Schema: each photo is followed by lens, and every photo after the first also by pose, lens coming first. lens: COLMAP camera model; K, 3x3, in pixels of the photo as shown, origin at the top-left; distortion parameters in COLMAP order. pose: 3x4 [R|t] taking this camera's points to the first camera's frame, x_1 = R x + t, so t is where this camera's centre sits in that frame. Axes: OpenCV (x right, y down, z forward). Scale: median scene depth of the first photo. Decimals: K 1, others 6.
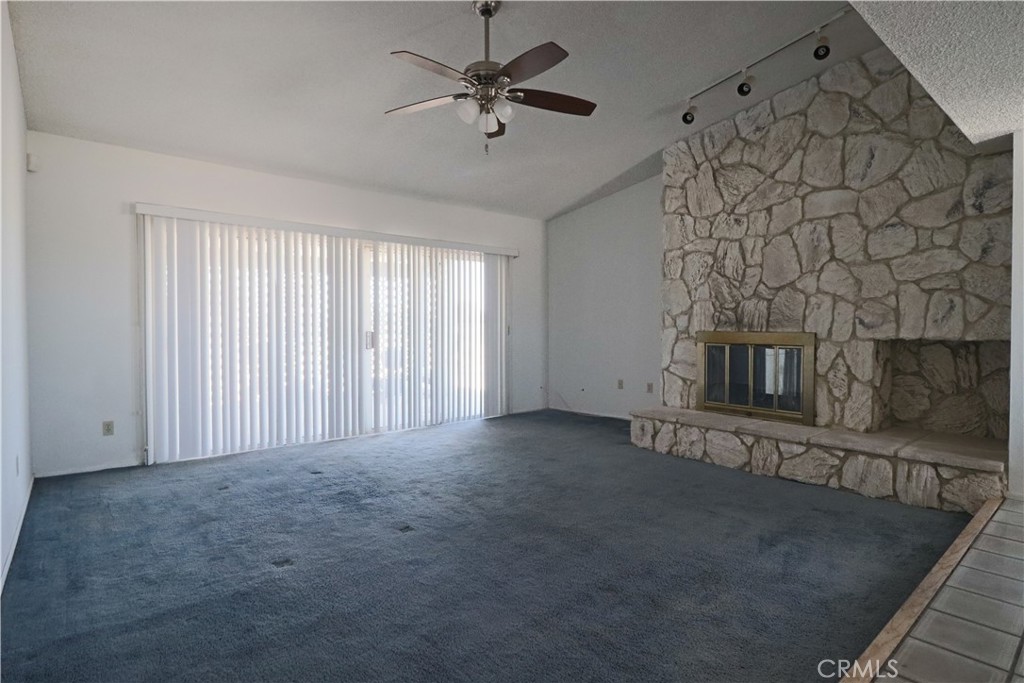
lens RADIAL K [[525.6, 0, 510.8], [0, 525.6, 339.3], [0, 0, 1]] dist [0.001254, -0.015602]
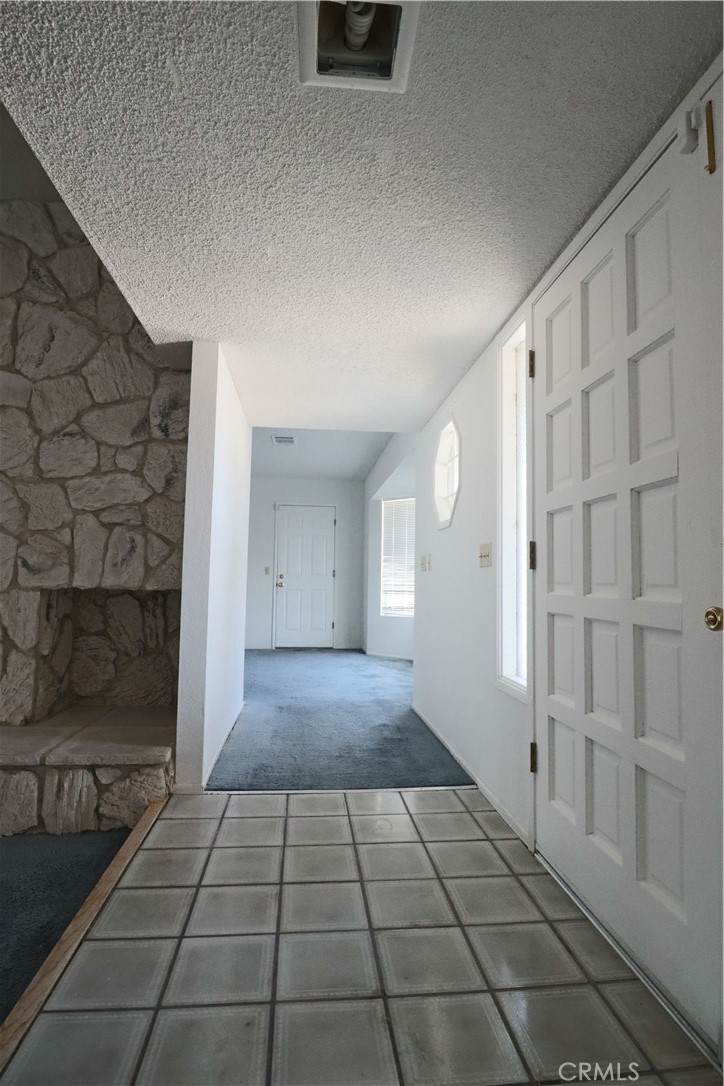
lens RADIAL K [[557.4, 0, 363.9], [0, 557.4, 539.2], [0, 0, 1]] dist [0.001254, -0.015602]
pose [[0.553754, 0.074144, 0.829373, 0.291601], [0.000297, 0.996010, -0.089239, 0.000783], [-0.832680, 0.049663, 0.551523, 0.208916]]
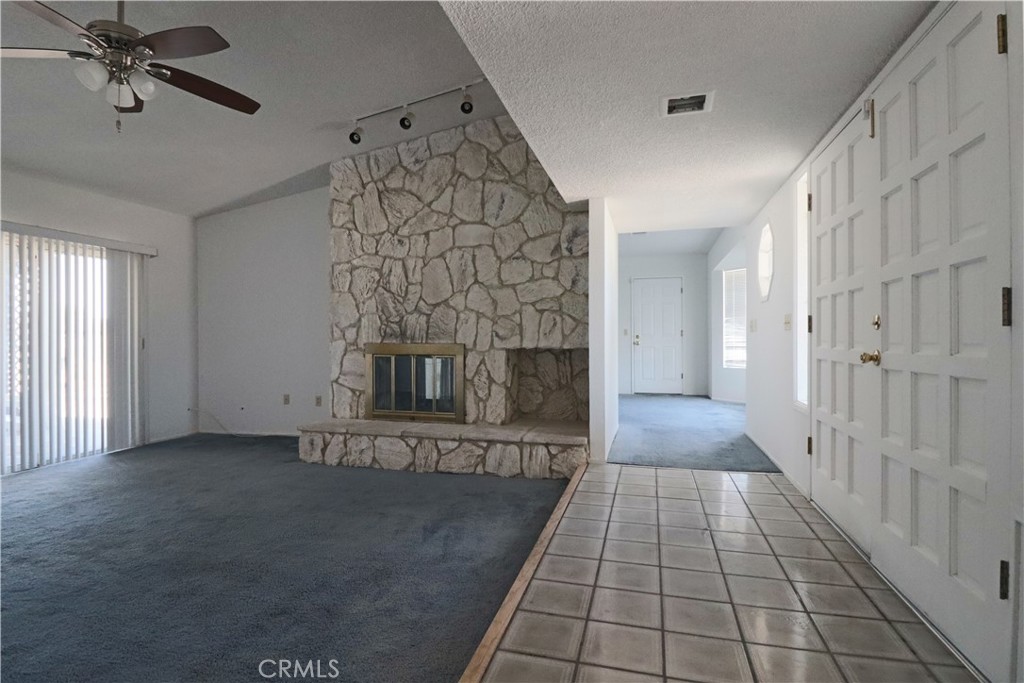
lens RADIAL K [[525.6, 0, 510.8], [0, 525.6, 339.3], [0, 0, 1]] dist [0.001254, -0.015602]
pose [[0.816773, -0.002289, 0.576955, -0.012292], [0.015098, 0.999735, -0.017406, -0.000539], [-0.576762, 0.022928, 0.816590, -0.019120]]
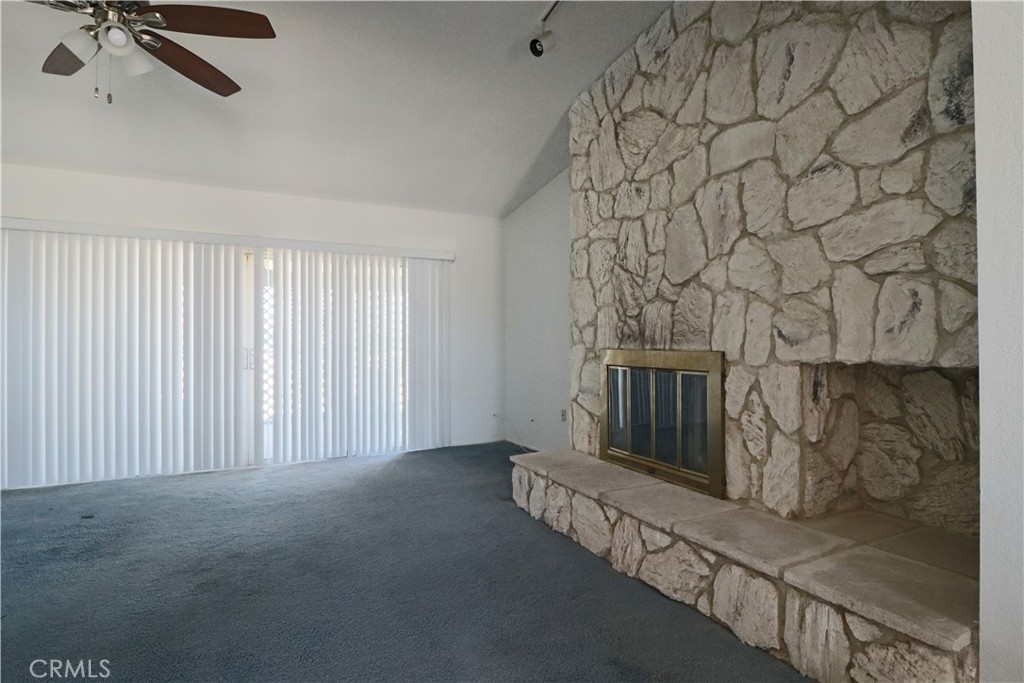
lens RADIAL K [[525.1, 0, 512.0], [0, 525.1, 341.5], [0, 0, 1]] dist [0.001622, -0.016426]
pose [[0.975233, -0.003774, -0.221146, 0.481388], [-0.002140, 0.999647, -0.026498, -0.007256], [0.221168, 0.026315, 0.974881, 0.329693]]
